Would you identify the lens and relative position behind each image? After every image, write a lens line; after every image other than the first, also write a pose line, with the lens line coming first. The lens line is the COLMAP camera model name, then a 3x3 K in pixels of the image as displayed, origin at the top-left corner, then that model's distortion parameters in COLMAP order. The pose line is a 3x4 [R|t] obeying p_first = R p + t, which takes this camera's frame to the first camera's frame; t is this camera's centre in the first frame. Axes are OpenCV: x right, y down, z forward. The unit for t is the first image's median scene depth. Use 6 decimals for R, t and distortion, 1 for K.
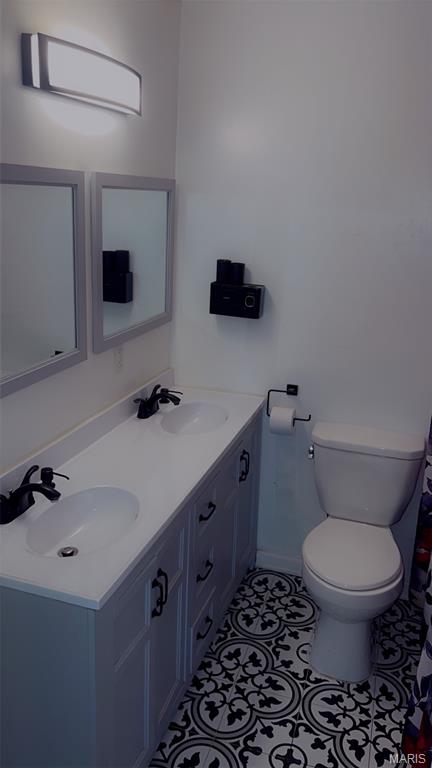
lens RADIAL K [[614.9, 0, 218.9], [0, 614.9, 380.3], [0, 0, 1]] dist [0.050815, -0.051059]
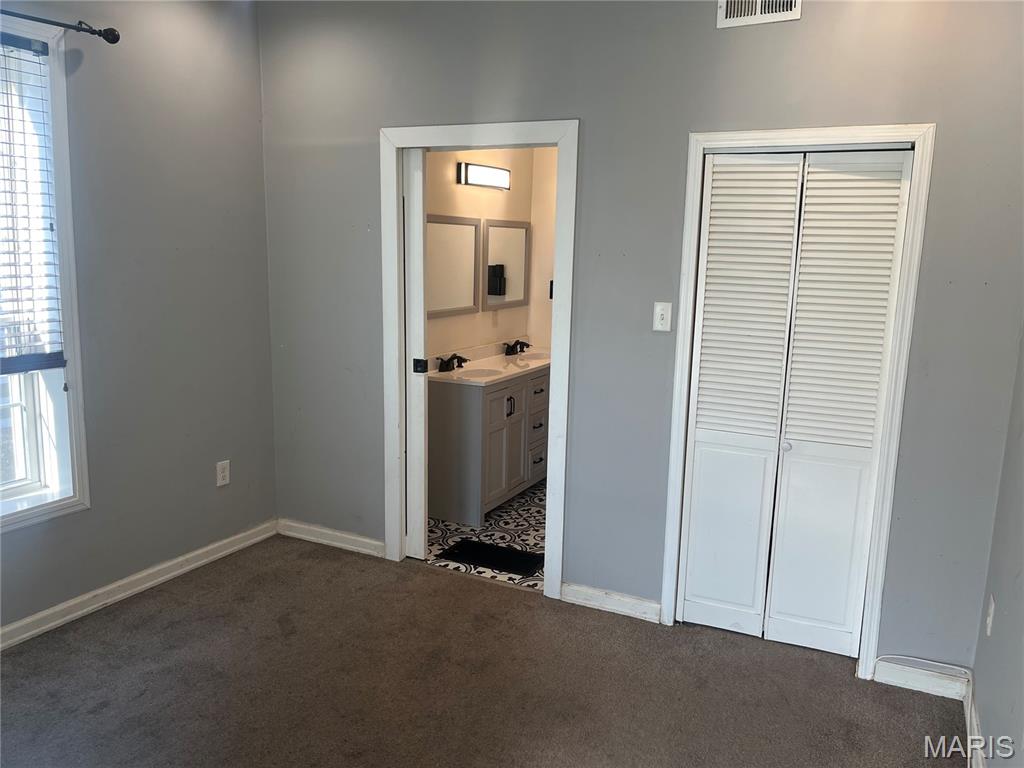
lens RADIAL K [[776.9, 0, 509.2], [0, 776.9, 384.2], [0, 0, 1]] dist [0.105257, -0.215930]
pose [[0.988167, 0.004238, -0.153325, 0.227339], [-0.022468, 0.992835, -0.117362, 0.422198], [0.151729, 0.119419, 0.981182, -1.209964]]
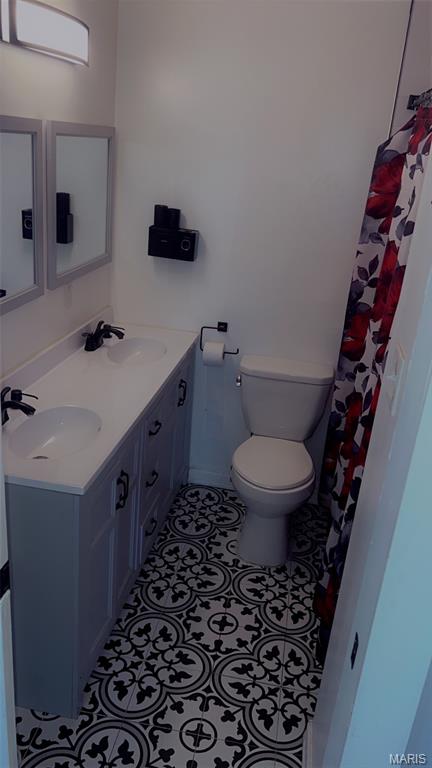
lens RADIAL K [[616.4, 0, 216.5], [0, 616.4, 385.8], [0, 0, 1]] dist [0.094069, -0.116110]
pose [[0.989764, -0.010313, 0.142339, -0.060729], [-0.003238, 0.995506, 0.094641, 0.019586], [-0.142675, -0.094133, 0.985283, -0.142881]]
